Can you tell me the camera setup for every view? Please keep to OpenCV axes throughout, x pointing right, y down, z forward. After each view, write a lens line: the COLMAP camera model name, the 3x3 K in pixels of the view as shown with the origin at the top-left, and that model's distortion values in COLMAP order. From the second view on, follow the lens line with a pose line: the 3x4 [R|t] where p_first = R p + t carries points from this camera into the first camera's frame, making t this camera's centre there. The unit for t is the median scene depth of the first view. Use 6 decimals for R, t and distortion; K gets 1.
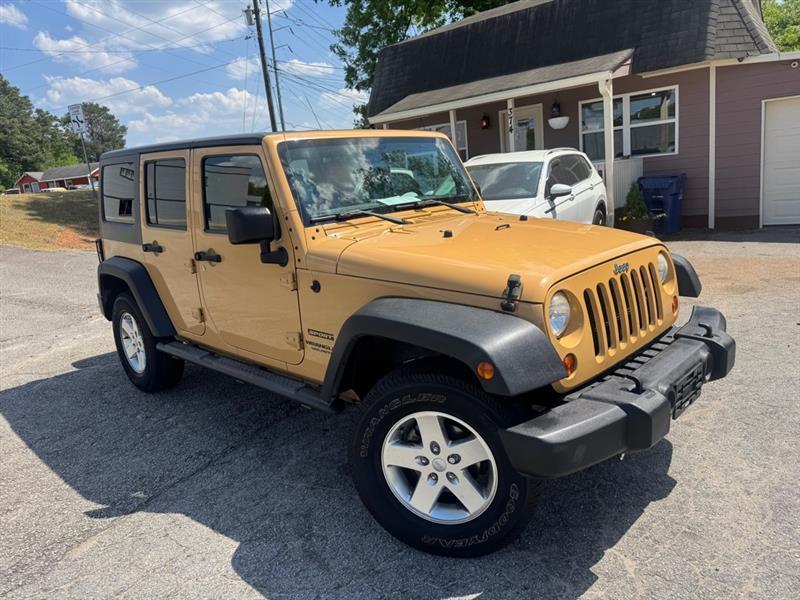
lens RADIAL K [[568.9, 0, 404.5], [0, 568.9, 298.1], [0, 0, 1]] dist [0.025552, -0.032224]
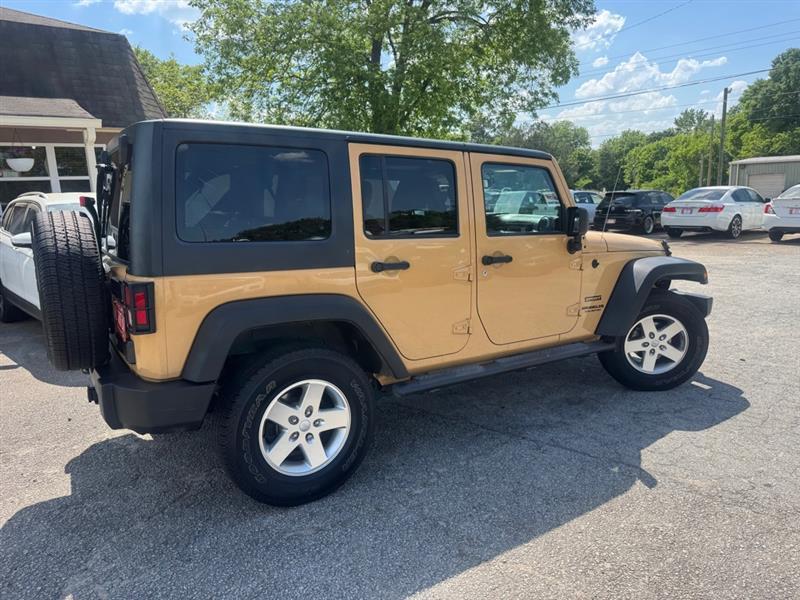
lens RADIAL K [[567.1, 0, 399.7], [0, 567.1, 294.9], [0, 0, 1]] dist [0.019847, -0.016628]
pose [[0.220104, -0.090738, 0.971247, -1.563411], [0.219820, 0.974668, 0.041242, -0.102951], [-0.950386, 0.204422, 0.234474, 1.072750]]
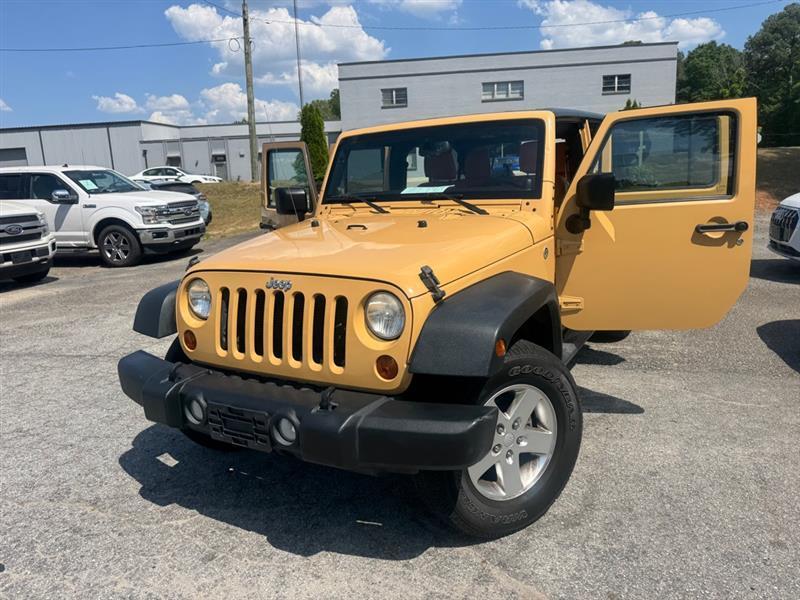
lens RADIAL K [[568.9, 0, 395.3], [0, 568.9, 294.7], [0, 0, 1]] dist [0.025552, -0.032224]
pose [[0.265868, 0.258762, -0.928631, 1.092555], [-0.183136, 0.959316, 0.214880, -0.227939], [0.946454, 0.112936, 0.302440, 0.754477]]
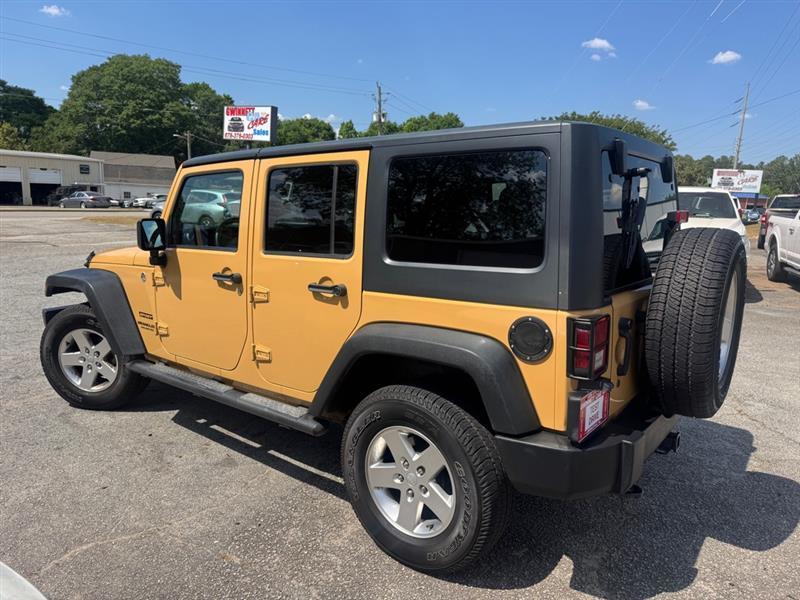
lens RADIAL K [[568.9, 0, 402.4], [0, 568.9, 303.9], [0, 0, 1]] dist [0.025552, -0.032224]
pose [[-0.990998, 0.074362, -0.111322, -0.201726], [0.024461, 0.918120, 0.395546, -0.564418], [0.131621, 0.389263, -0.911675, 2.552164]]
